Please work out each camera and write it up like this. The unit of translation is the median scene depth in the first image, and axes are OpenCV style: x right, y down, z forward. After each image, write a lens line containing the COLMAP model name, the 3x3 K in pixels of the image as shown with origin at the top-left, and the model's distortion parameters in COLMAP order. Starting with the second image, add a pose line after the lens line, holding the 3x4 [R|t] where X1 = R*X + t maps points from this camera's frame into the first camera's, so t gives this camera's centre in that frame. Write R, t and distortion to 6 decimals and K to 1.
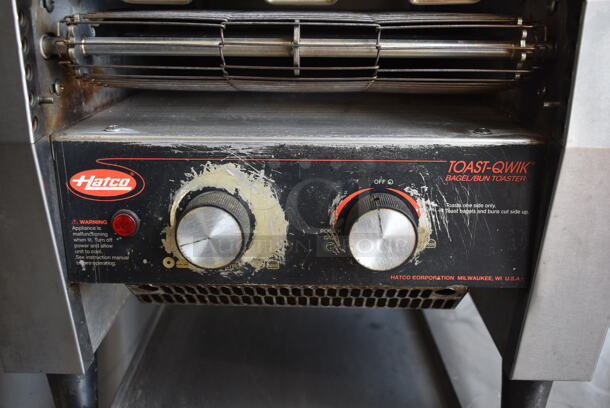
lens RADIAL K [[603.5, 0, 304.7], [0, 603.5, 205.1], [0, 0, 1]] dist [-0.020290, 0.000000]
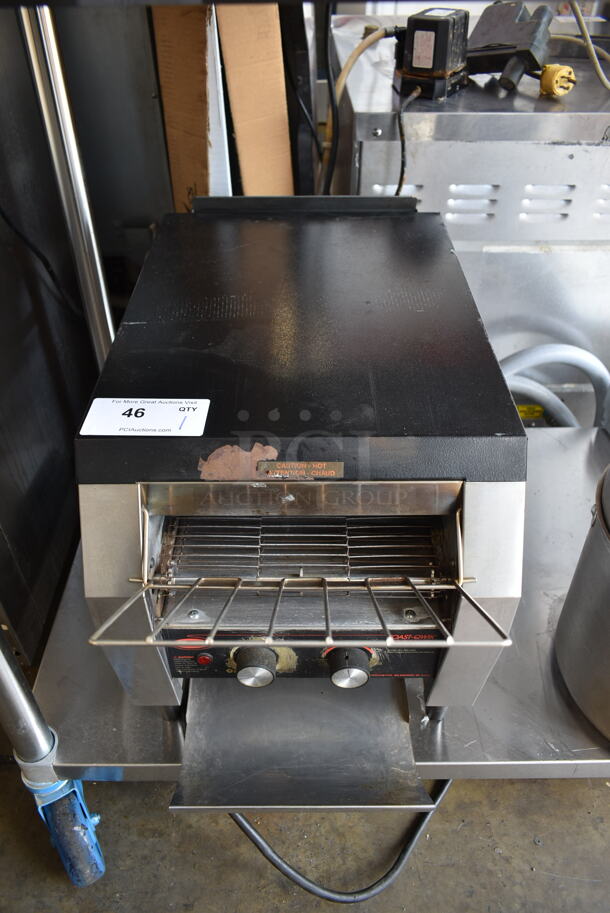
lens RADIAL K [[692.3, 0, 297.9], [0, 692.3, 455.4], [0, 0, 1]] dist [-0.024684, 0.006995]
pose [[0.999824, -0.018626, -0.002381, -0.011294], [0.018119, 0.923700, 0.382687, -1.293633], [-0.004929, -0.382663, 0.923875, -0.637029]]
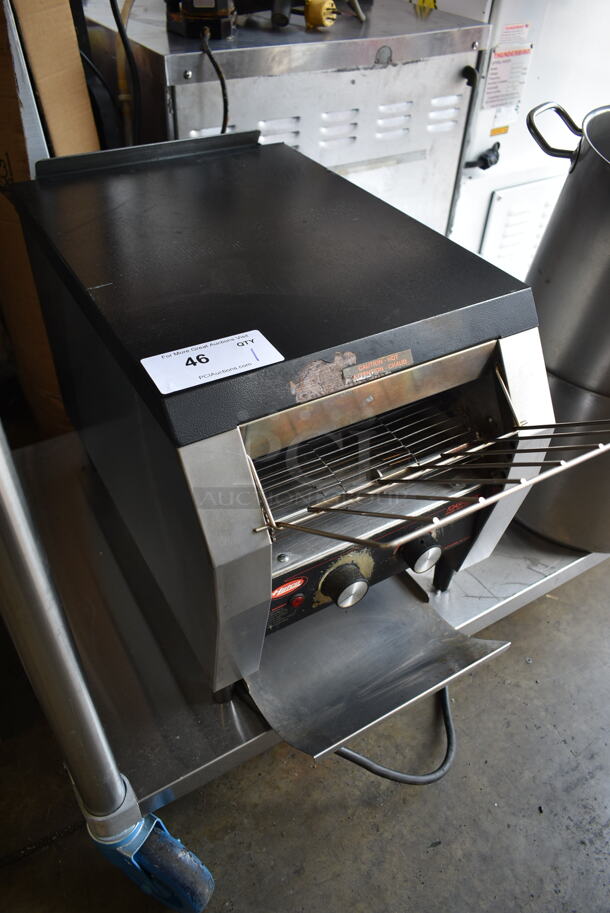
lens RADIAL K [[692.3, 0, 304.2], [0, 692.3, 454.4], [0, 0, 1]] dist [-0.024684, 0.006995]
pose [[0.852620, -0.330140, 0.405027, -0.947794], [0.139070, 0.890539, 0.433129, -1.196051], [-0.503685, -0.312967, 0.805204, -0.461518]]
